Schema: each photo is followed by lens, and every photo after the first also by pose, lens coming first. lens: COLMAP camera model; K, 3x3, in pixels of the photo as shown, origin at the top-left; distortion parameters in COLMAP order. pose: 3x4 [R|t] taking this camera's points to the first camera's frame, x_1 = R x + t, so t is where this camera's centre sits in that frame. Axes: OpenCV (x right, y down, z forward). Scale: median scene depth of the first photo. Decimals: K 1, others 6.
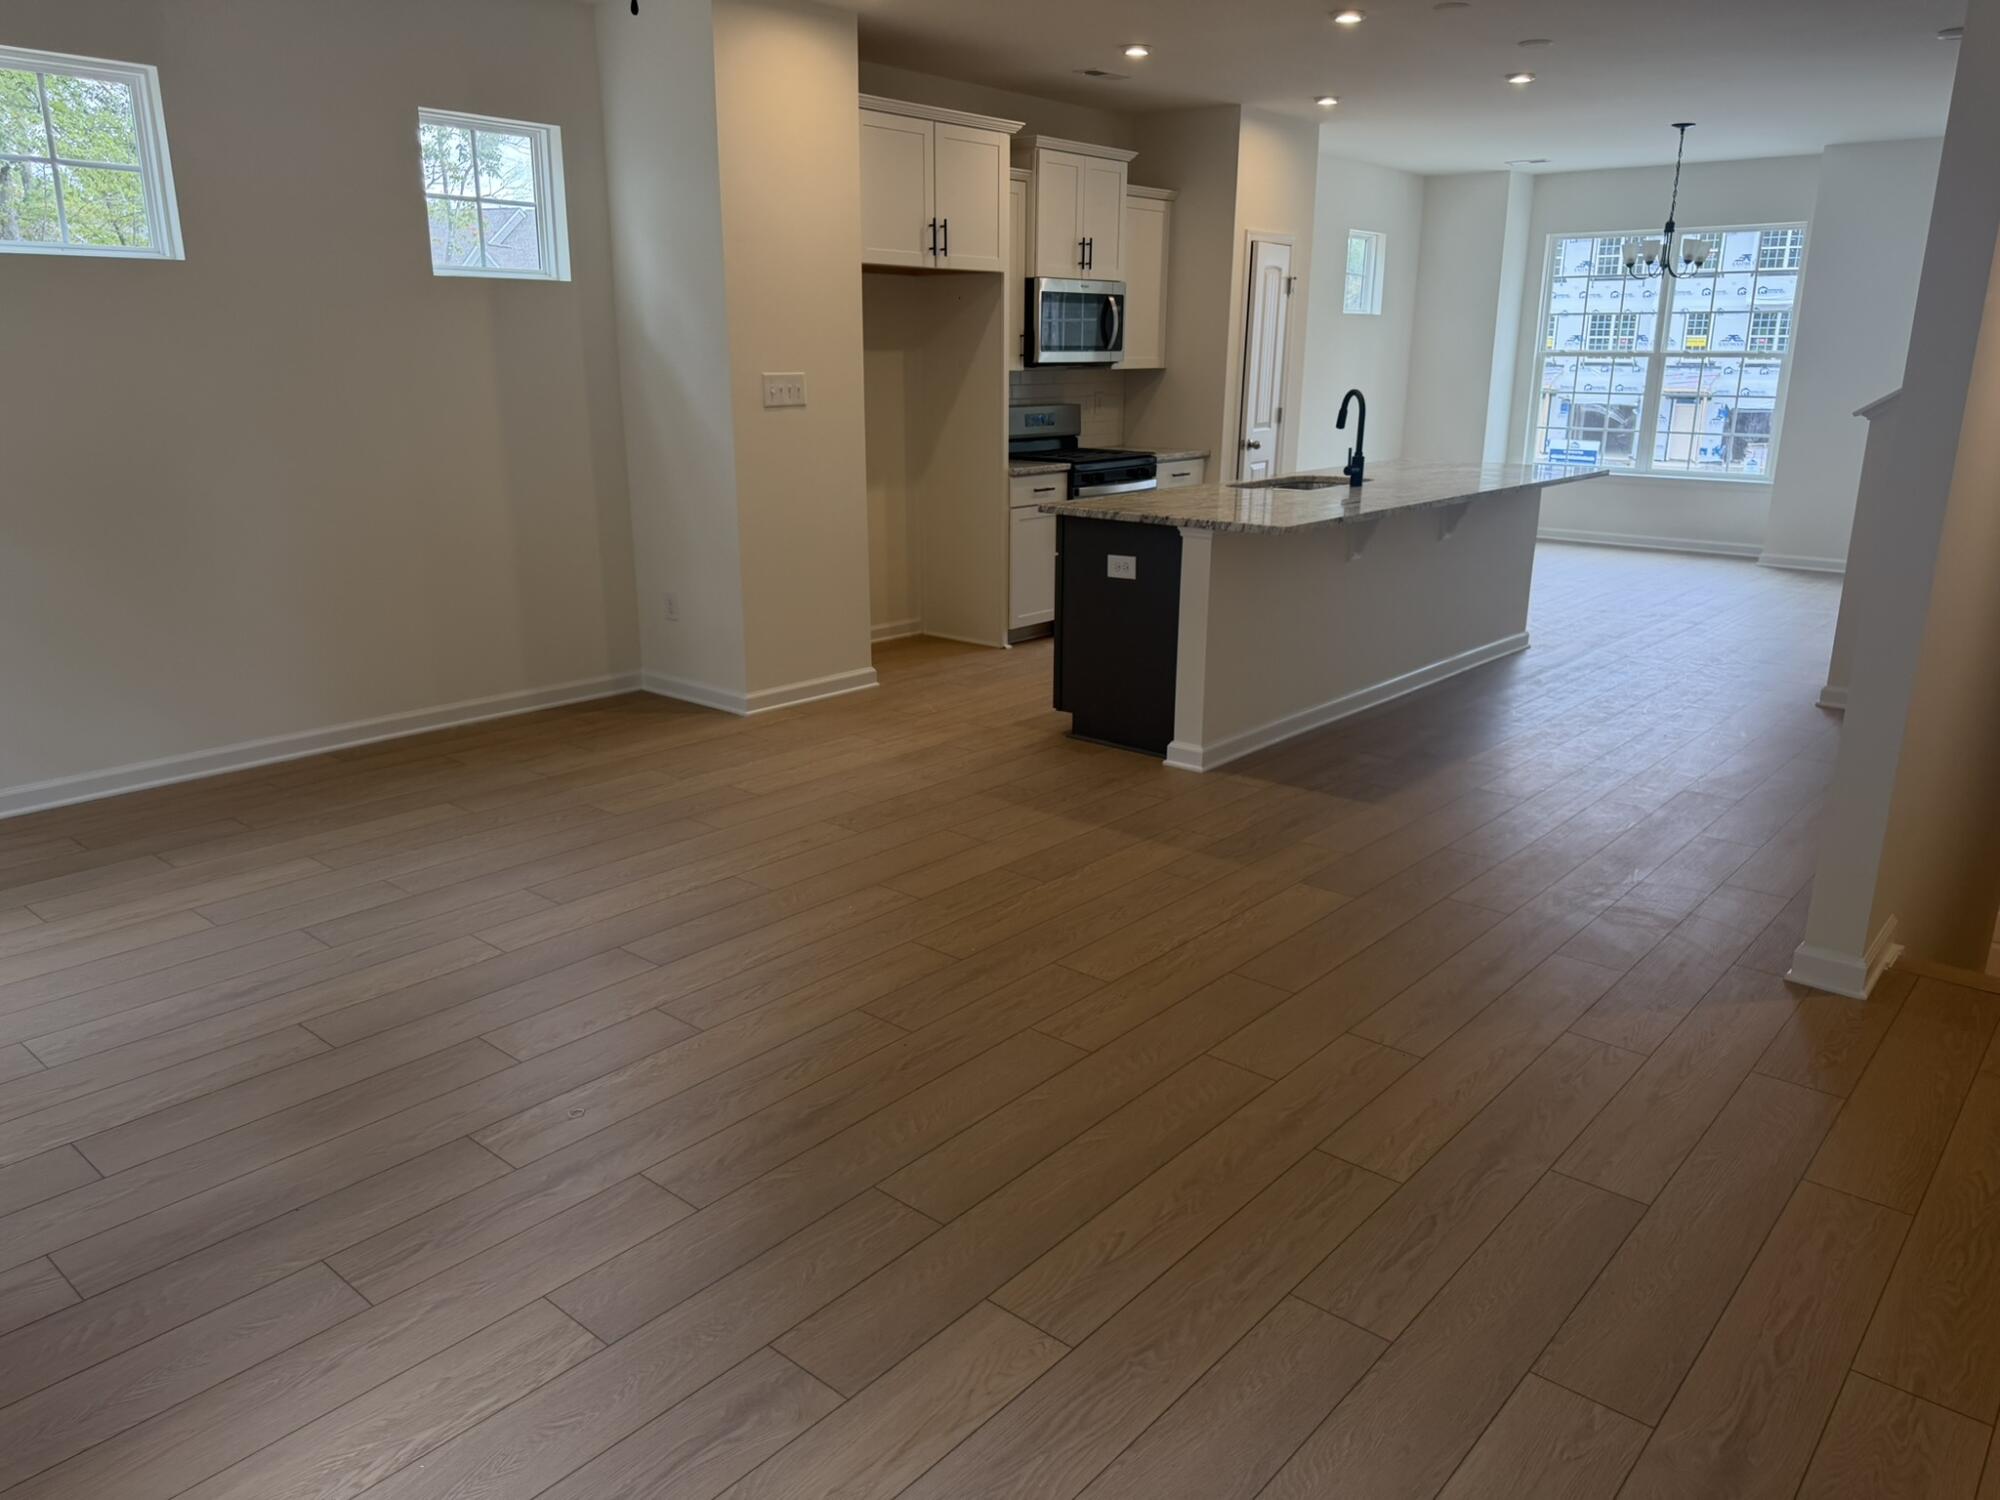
lens RADIAL K [[1410.0, 0, 991.8], [0, 1410.0, 751.3], [0, 0, 1]] dist [0.044110, -0.042696]
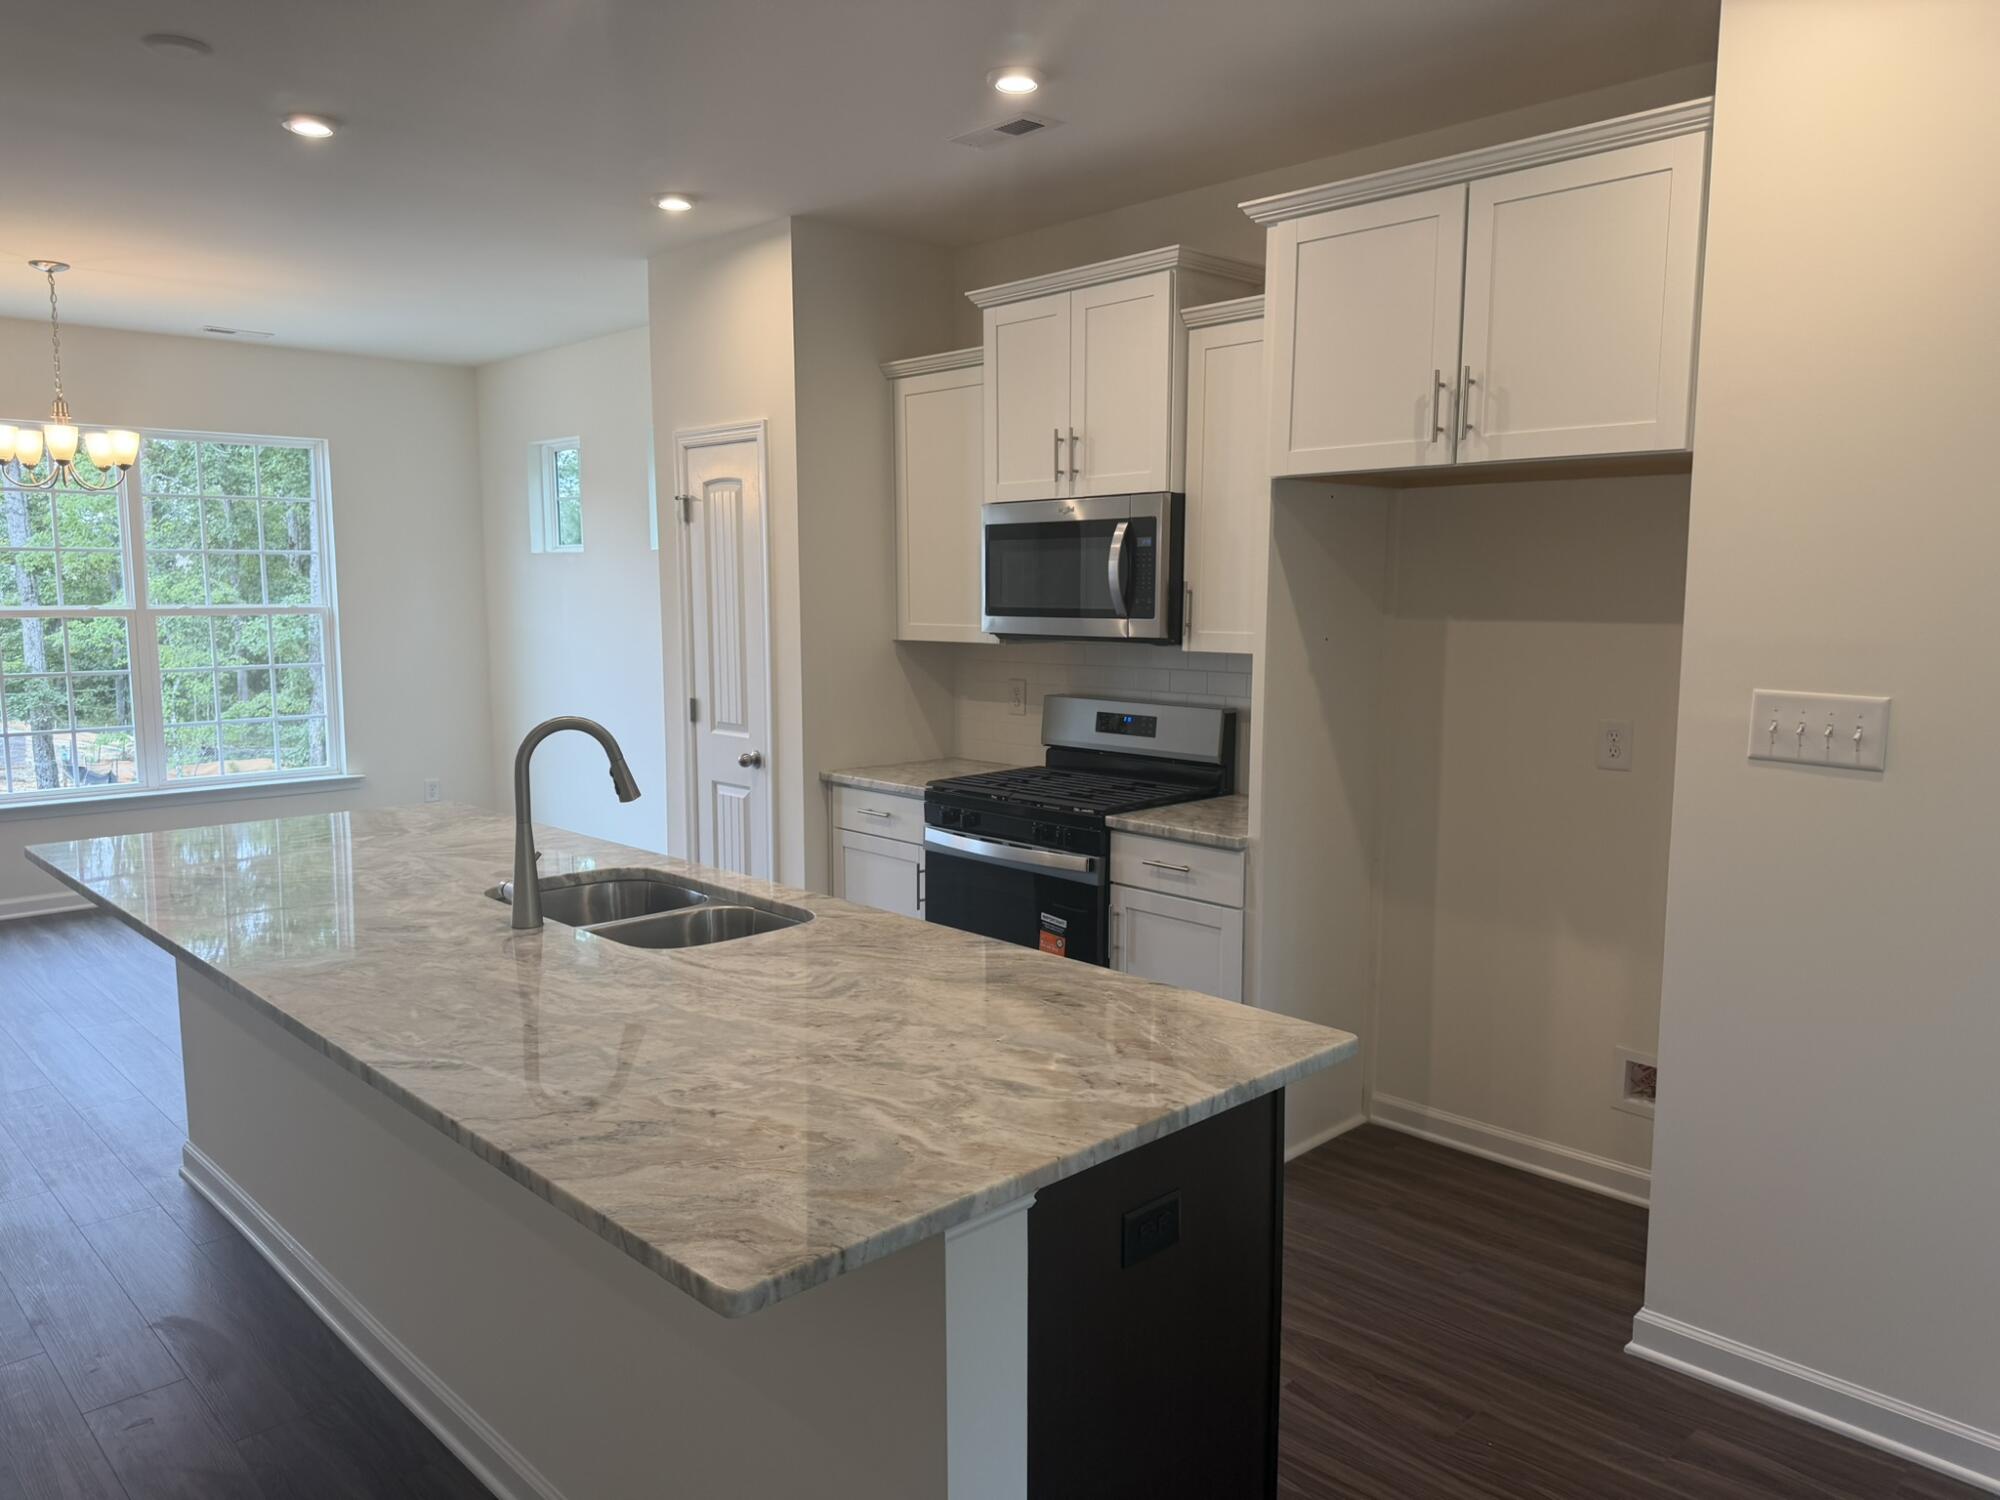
lens RADIAL K [[1383.9, 0, 1020.4], [0, 1383.9, 745.6], [0, 0, 1]] dist [0.113635, -0.171494]
pose [[-0.076014, 0.109850, -0.991037, 0.598557], [-0.273448, 0.953510, 0.126664, -0.283441], [0.958878, 0.280626, -0.042441, 0.967069]]
